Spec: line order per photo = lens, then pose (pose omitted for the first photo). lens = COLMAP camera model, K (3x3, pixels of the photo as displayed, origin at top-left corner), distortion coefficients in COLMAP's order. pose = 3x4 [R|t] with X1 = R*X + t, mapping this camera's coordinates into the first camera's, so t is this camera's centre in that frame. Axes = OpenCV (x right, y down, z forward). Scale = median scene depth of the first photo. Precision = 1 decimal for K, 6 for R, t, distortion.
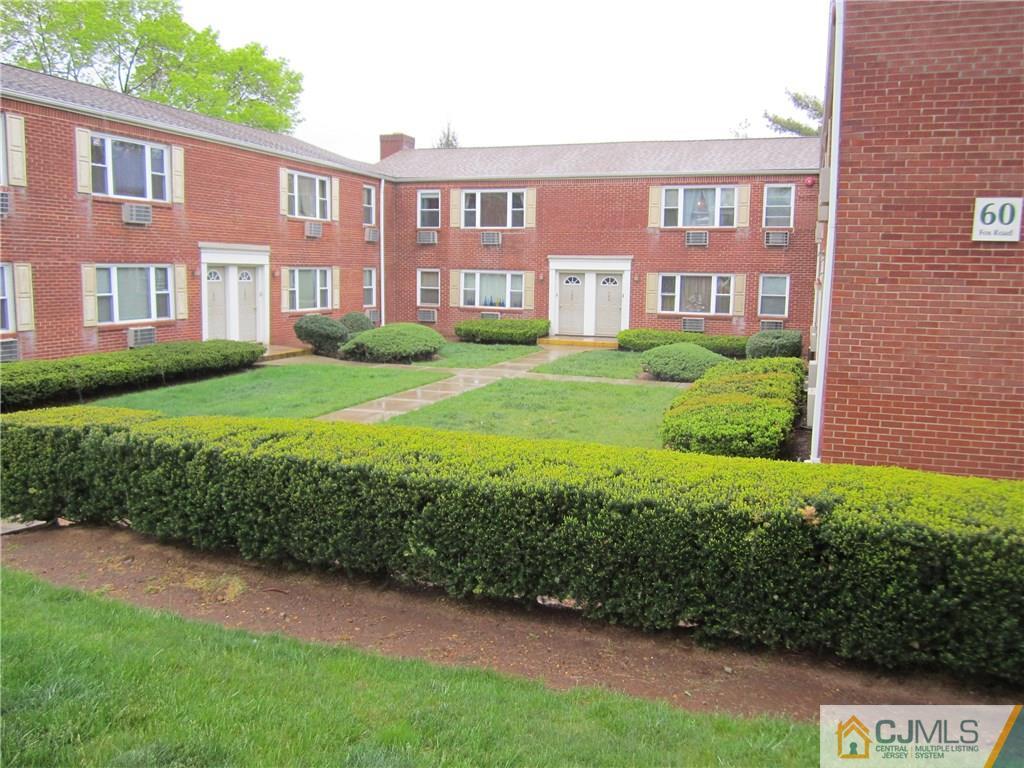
lens RADIAL K [[842.7, 0, 512.0], [0, 842.7, 384.0], [0, 0, 1]] dist [-0.042720, 0.001785]
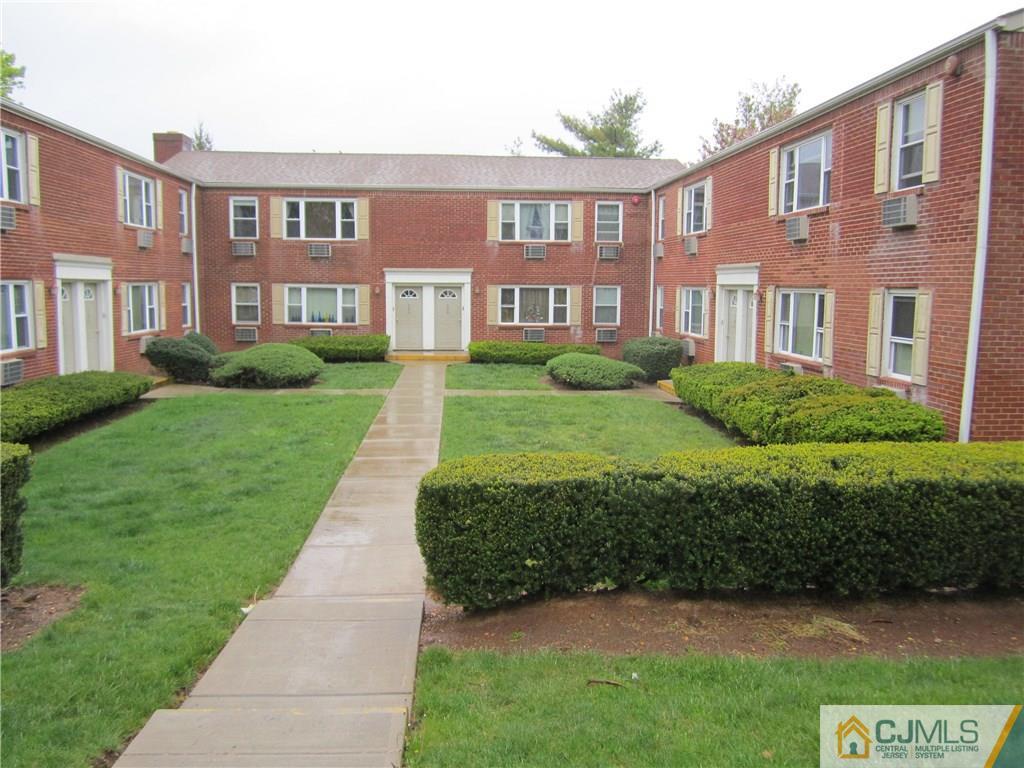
lens RADIAL K [[842.7, 0, 512.0], [0, 842.7, 384.0], [0, 0, 1]] dist [-0.042720, 0.001785]
pose [[0.915311, -0.054994, 0.398976, -0.223905], [0.060377, 0.998175, -0.000926, -0.010877], [-0.398197, 0.024936, 0.916961, 0.061697]]
